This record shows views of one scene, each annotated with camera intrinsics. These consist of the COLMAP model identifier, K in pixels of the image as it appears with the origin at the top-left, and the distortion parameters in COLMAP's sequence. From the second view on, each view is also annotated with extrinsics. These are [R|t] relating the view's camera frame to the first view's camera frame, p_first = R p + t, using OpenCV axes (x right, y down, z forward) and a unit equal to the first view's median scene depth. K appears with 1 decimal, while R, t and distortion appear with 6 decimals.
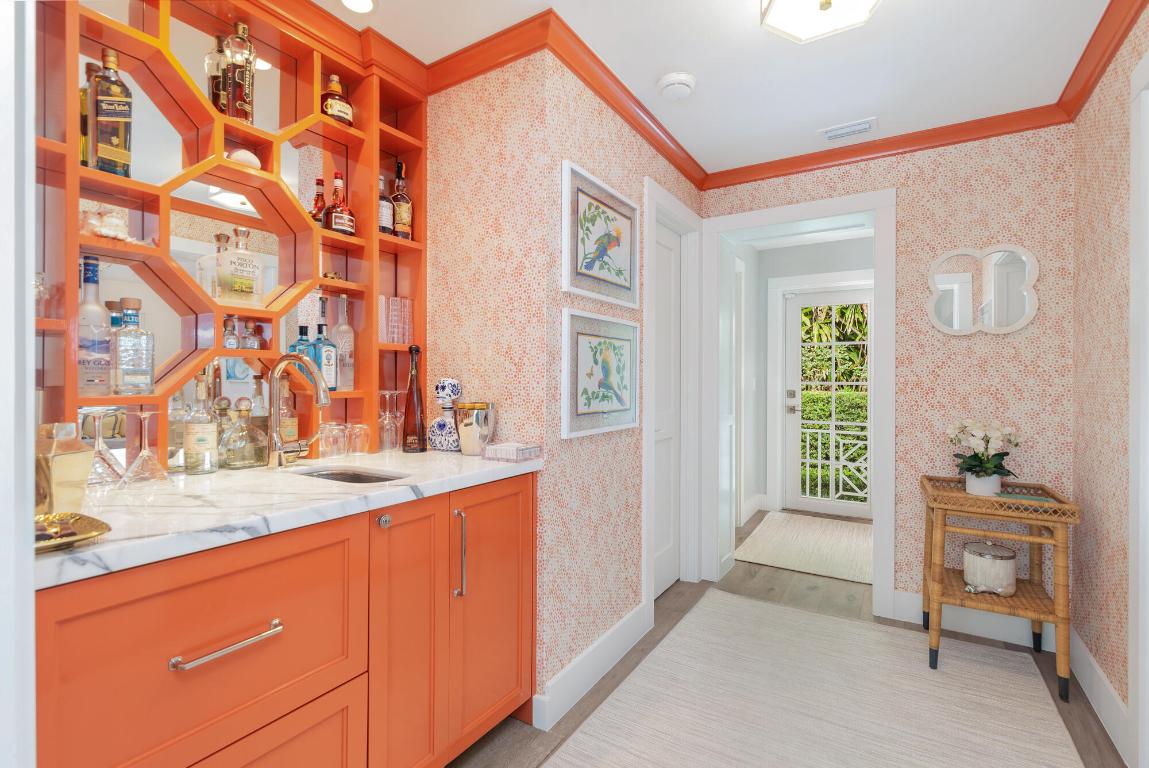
lens RADIAL K [[534.2, 0, 574.2], [0, 534.2, 382.5], [0, 0, 1]] dist [-0.005360, -0.001834]
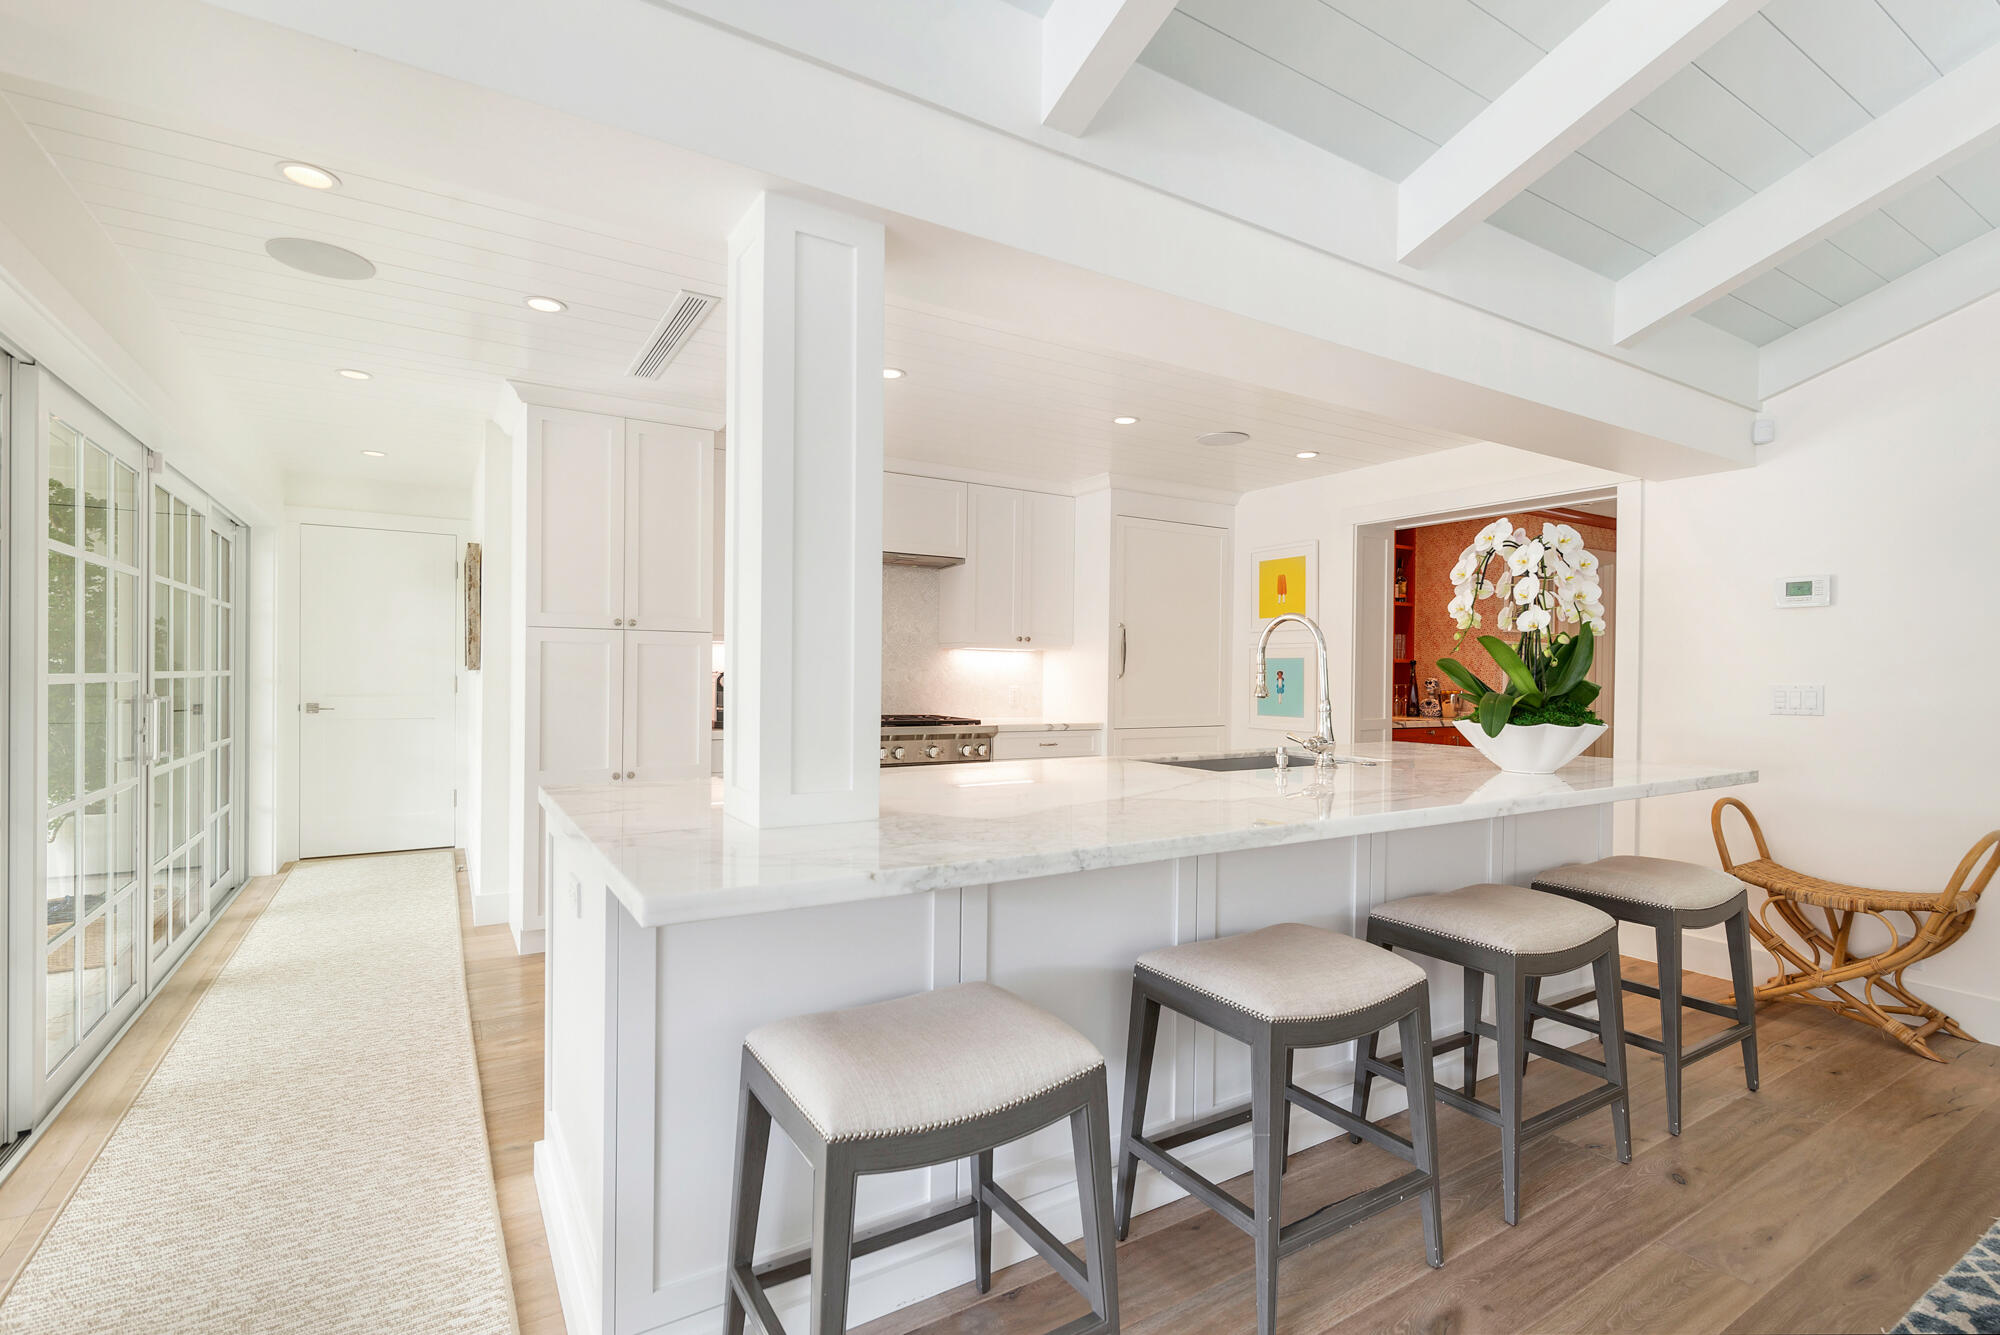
lens RADIAL K [[921.2, 0, 998.9], [0, 921.2, 674.0], [0, 0, 1]] dist [-0.000118, -0.000003]
pose [[0.898118, 0.001027, -0.439753, -0.181509], [-0.002116, 0.999996, -0.001986, -0.011996], [0.439749, 0.002715, 0.898116, -2.541632]]
